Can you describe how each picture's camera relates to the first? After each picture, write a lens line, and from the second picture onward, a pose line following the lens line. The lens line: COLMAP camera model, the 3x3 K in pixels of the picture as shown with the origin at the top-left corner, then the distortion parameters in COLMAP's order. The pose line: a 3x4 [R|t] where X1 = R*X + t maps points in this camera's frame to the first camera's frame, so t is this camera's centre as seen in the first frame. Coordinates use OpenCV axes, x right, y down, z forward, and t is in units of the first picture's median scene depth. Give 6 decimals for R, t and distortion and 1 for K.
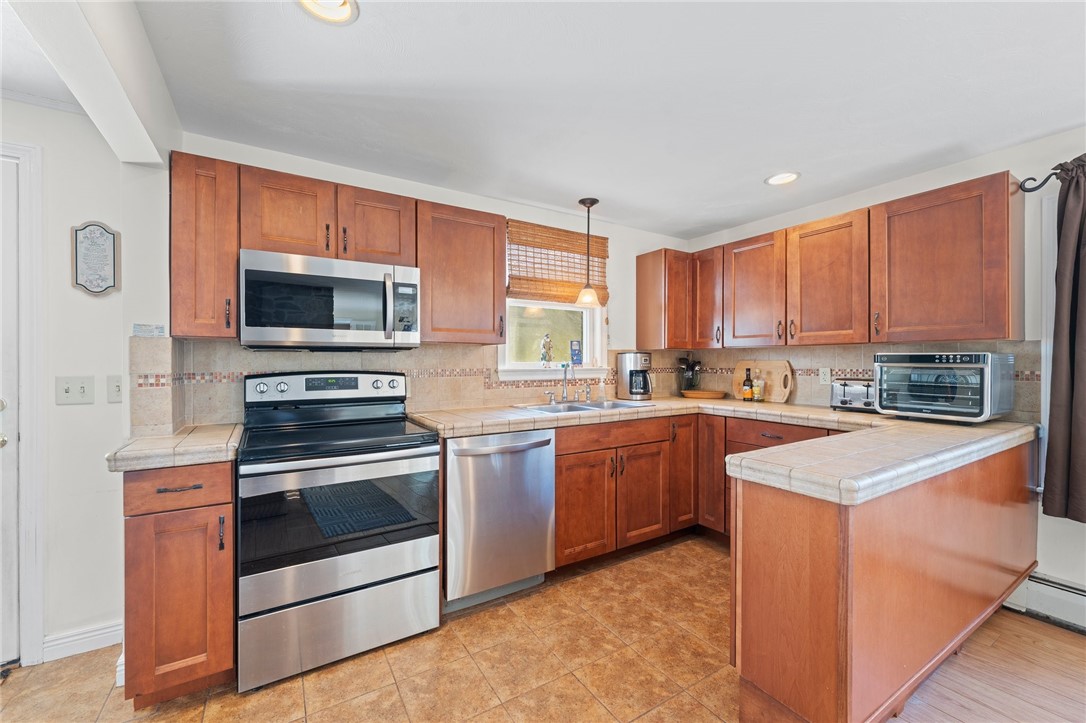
lens RADIAL K [[439.0, 0, 549.8], [0, 439.0, 360.2], [0, 0, 1]] dist [-0.003570, 0.000368]
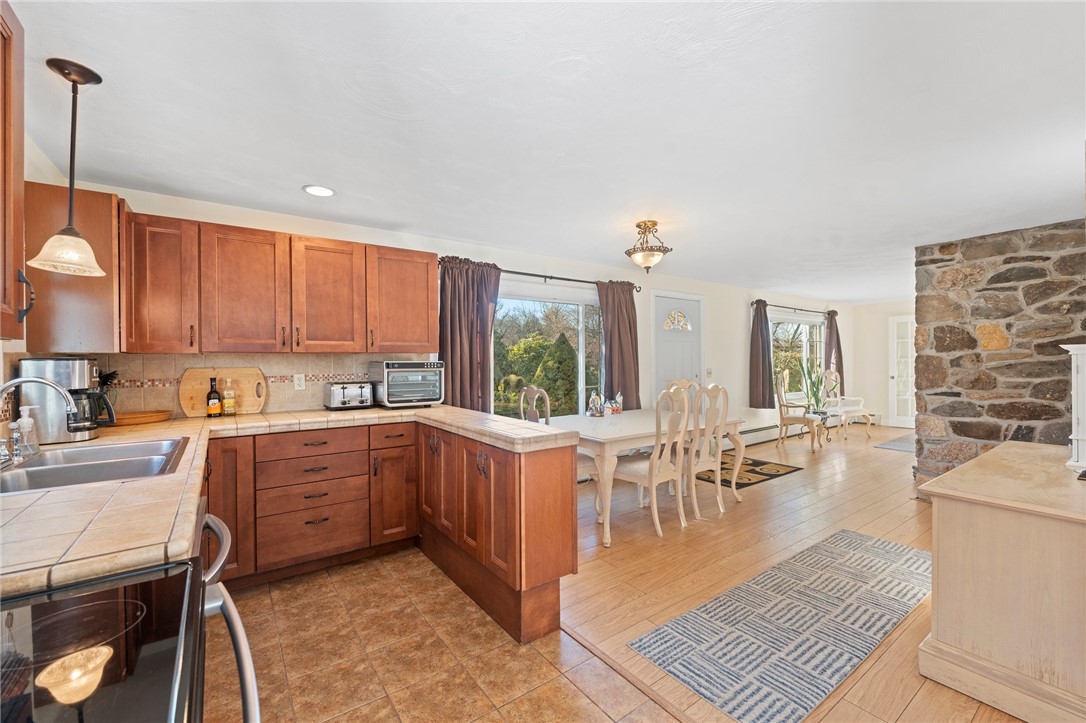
lens RADIAL K [[439.0, 0, 541.6], [0, 439.0, 361.4], [0, 0, 1]] dist [-0.003570, 0.000368]
pose [[-0.052302, -0.003308, 0.998626, -0.520689], [0.004553, 0.999983, 0.003551, -0.016420], [-0.998621, 0.004732, -0.052286, 0.533803]]
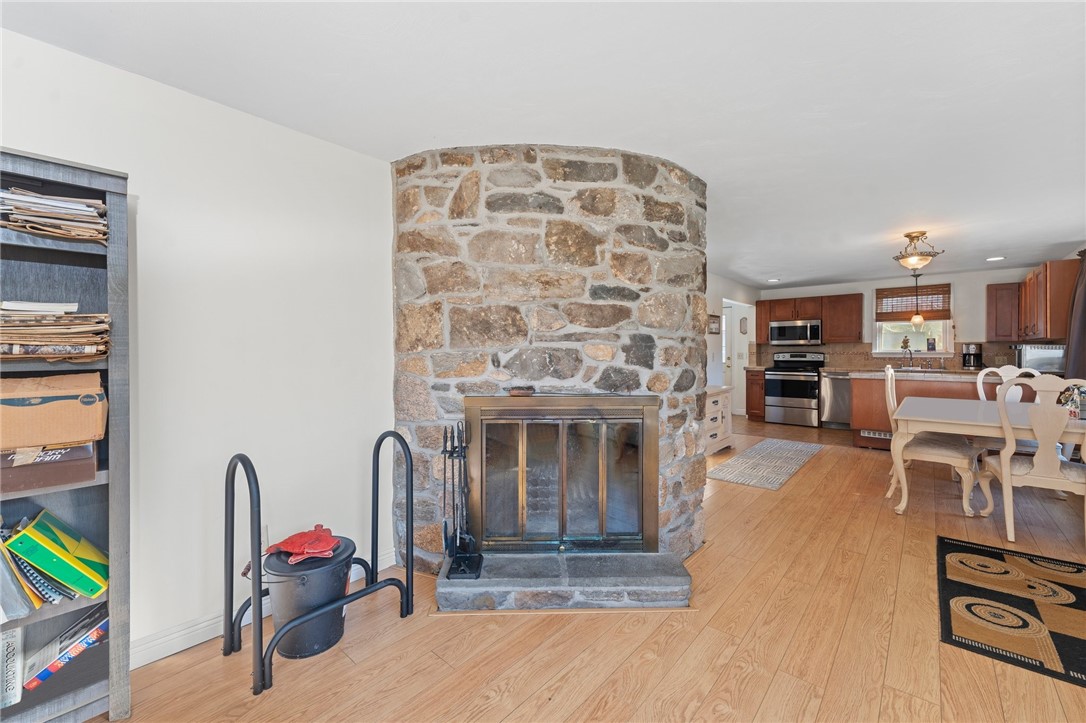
lens RADIAL K [[439.0, 0, 533.4], [0, 439.0, 352.0], [0, 0, 1]] dist [-0.003570, 0.000368]
pose [[0.266732, 0.001074, -0.963770, 1.875014], [0.005470, 0.999982, 0.002628, 0.002972], [0.963755, -0.005973, 0.266721, -1.573020]]
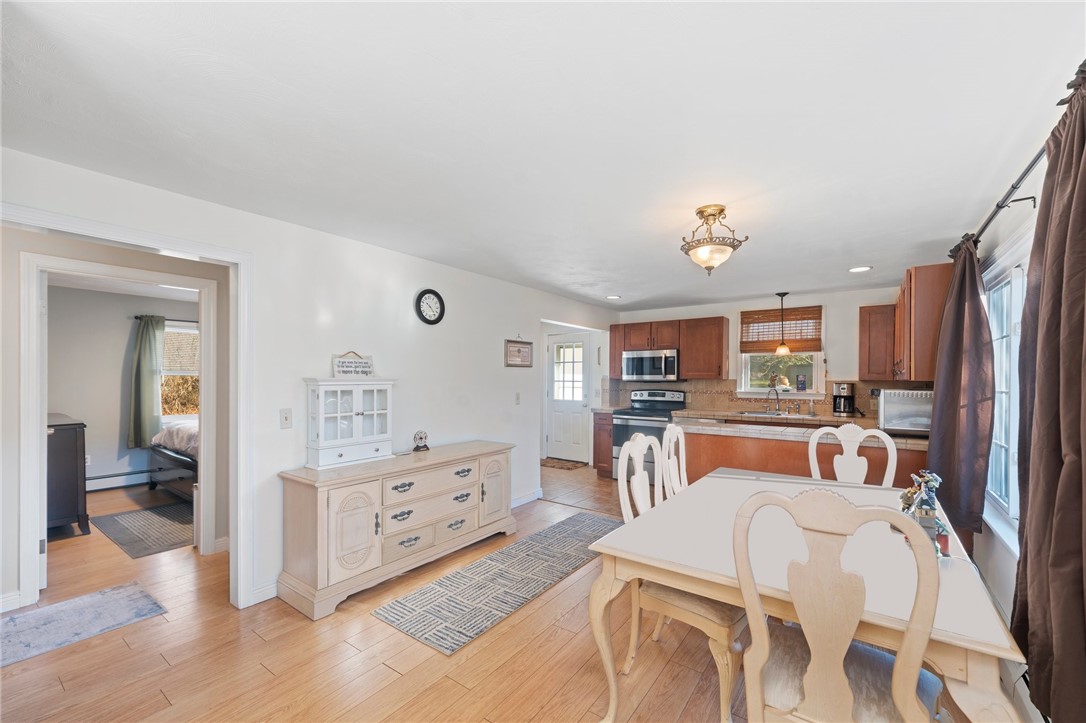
lens RADIAL K [[439.0, 0, 549.0], [0, 439.0, 380.0], [0, 0, 1]] dist [-0.003570, 0.000368]
pose [[0.371347, 0.005975, -0.928475, 1.488680], [-0.003074, 0.999982, 0.005206, -0.040613], [0.928489, 0.000921, 0.371358, -0.511976]]
